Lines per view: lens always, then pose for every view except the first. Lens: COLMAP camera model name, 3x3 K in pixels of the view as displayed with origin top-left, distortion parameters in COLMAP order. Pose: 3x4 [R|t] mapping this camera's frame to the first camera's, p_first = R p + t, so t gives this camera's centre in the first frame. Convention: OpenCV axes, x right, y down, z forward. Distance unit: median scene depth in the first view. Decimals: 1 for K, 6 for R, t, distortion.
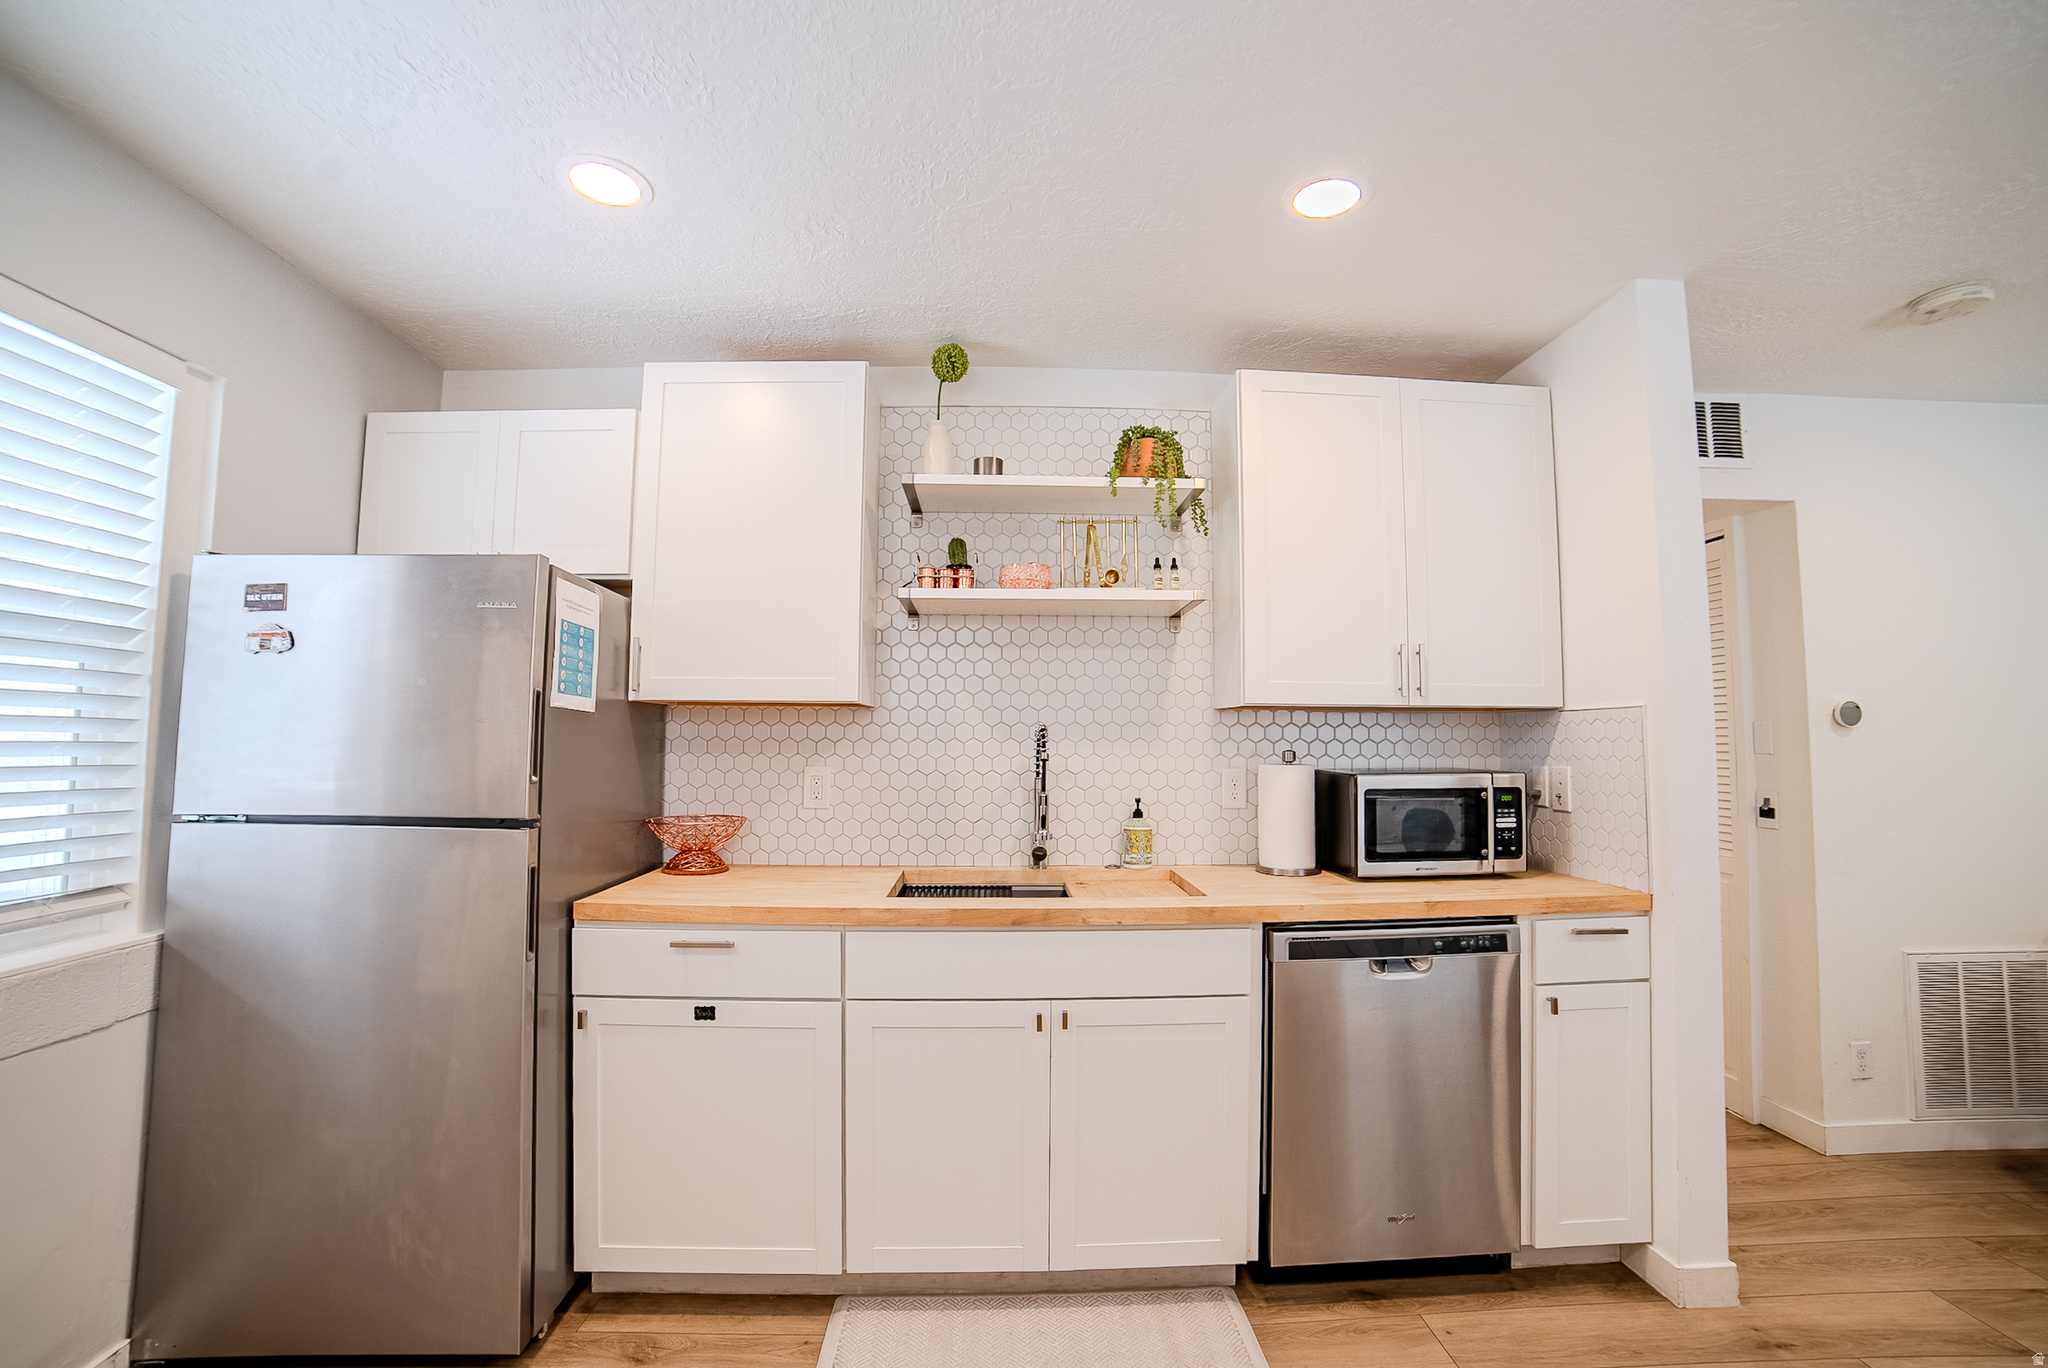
lens RADIAL K [[869.5, 0, 1042.7], [0, 869.5, 675.1], [0, 0, 1]] dist [-0.115180, 0.037269]
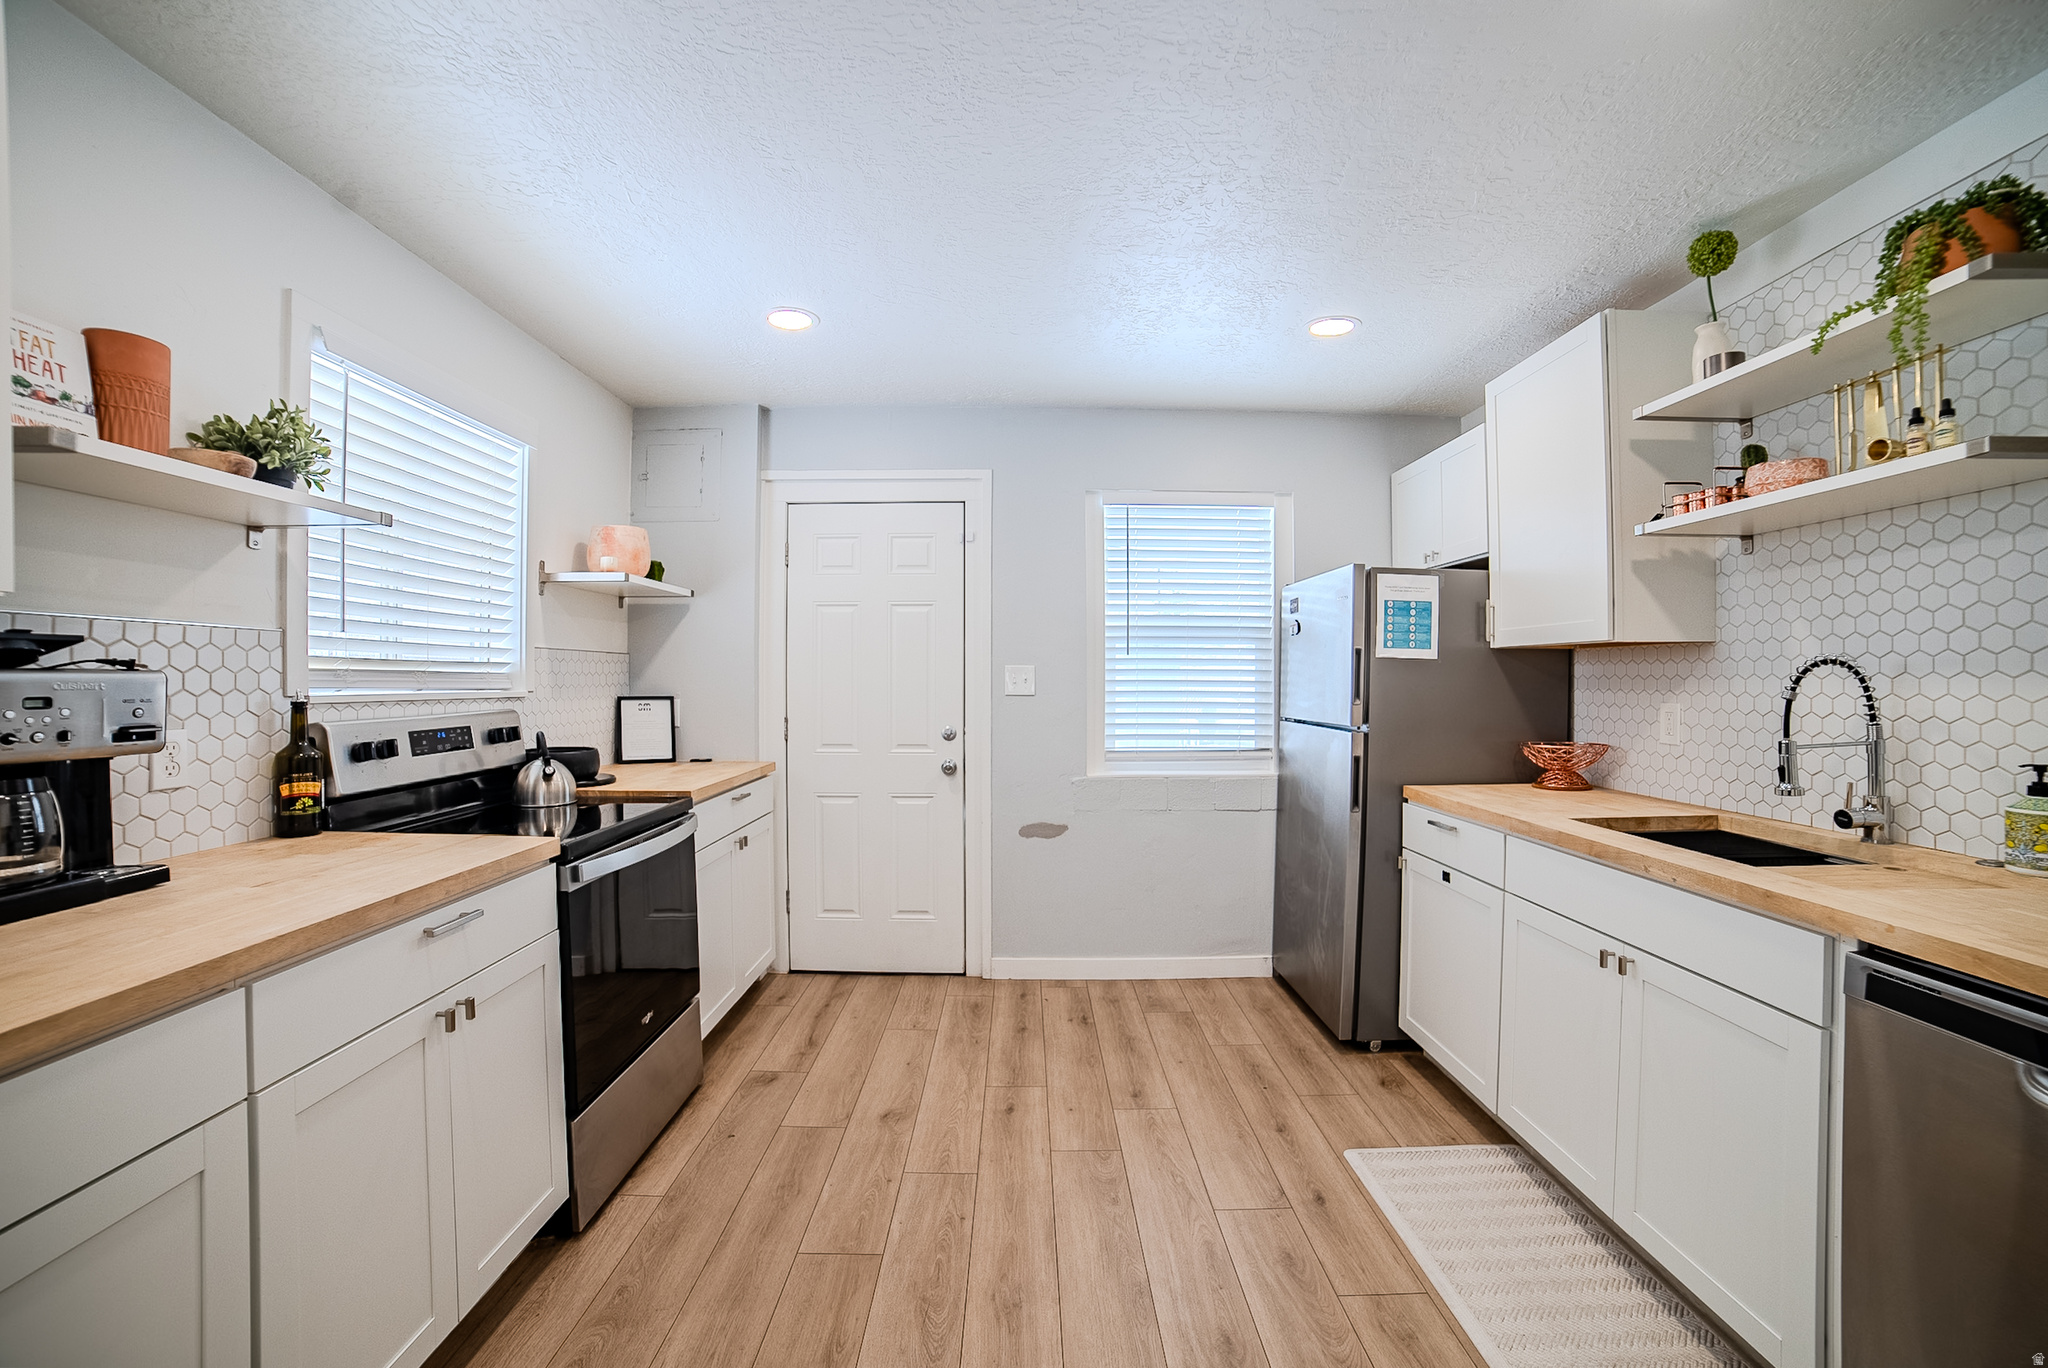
lens RADIAL K [[869.5, 0, 1042.7], [0, 869.5, 675.1], [0, 0, 1]] dist [-0.115180, 0.037269]
pose [[-0.027842, -0.006800, -0.999589, 0.767166], [0.072631, 0.997320, -0.008807, 0.029639], [0.996970, -0.072846, -0.027273, 0.310669]]
